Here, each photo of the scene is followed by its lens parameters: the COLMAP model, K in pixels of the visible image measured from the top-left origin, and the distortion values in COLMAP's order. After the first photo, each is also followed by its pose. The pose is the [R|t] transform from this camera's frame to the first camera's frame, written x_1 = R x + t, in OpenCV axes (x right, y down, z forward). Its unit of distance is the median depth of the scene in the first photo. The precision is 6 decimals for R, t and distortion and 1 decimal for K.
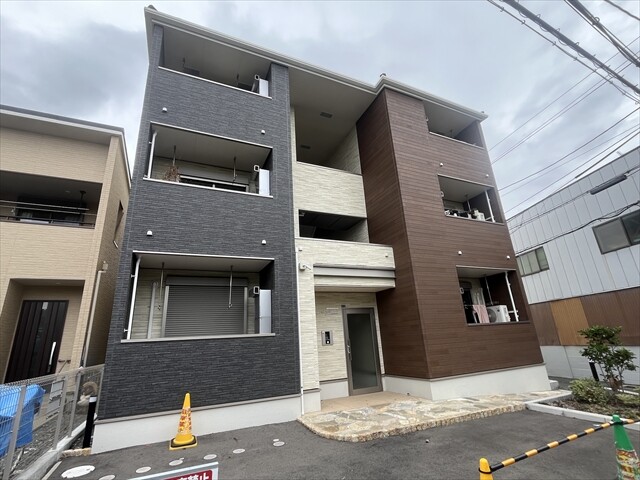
lens RADIAL K [[304.1, 0, 318.0], [0, 304.1, 243.3], [0, 0, 1]] dist [-0.002170, -0.000249]
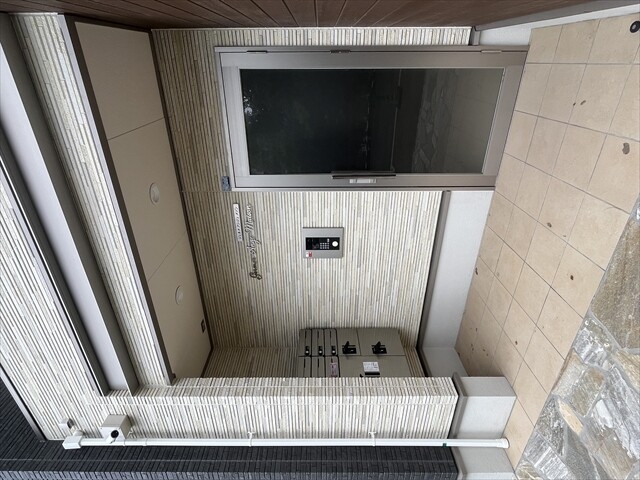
lens RADIAL K [[346.0, 0, 320.0], [0, 346.0, 240.0], [0, 0, 1]] dist [-0.000024, 0.000026]
pose [[0.061819, -0.615559, -0.785663, 0.357498], [0.948832, -0.207986, 0.237613, 0.219473], [-0.309672, -0.760151, 0.571204, 0.797587]]
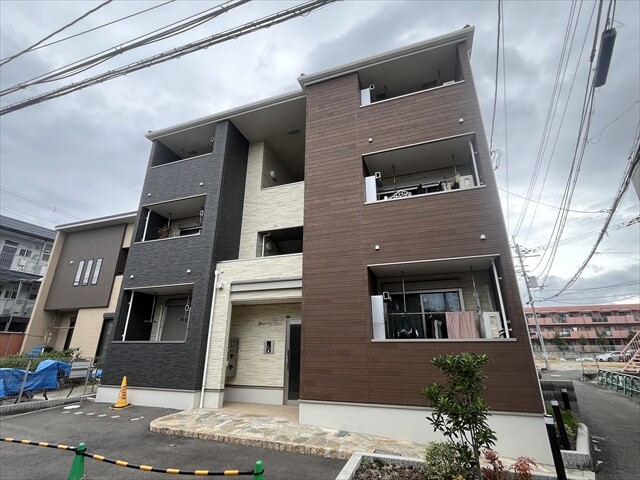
lens RADIAL K [[304.1, 0, 318.0], [0, 304.1, 243.3], [0, 0, 1]] dist [-0.002170, -0.000249]
pose [[0.719937, -0.171117, -0.672614, 0.976189], [0.167773, 0.983296, -0.070580, 0.054883], [0.673457, -0.062033, 0.736619, 0.353130]]
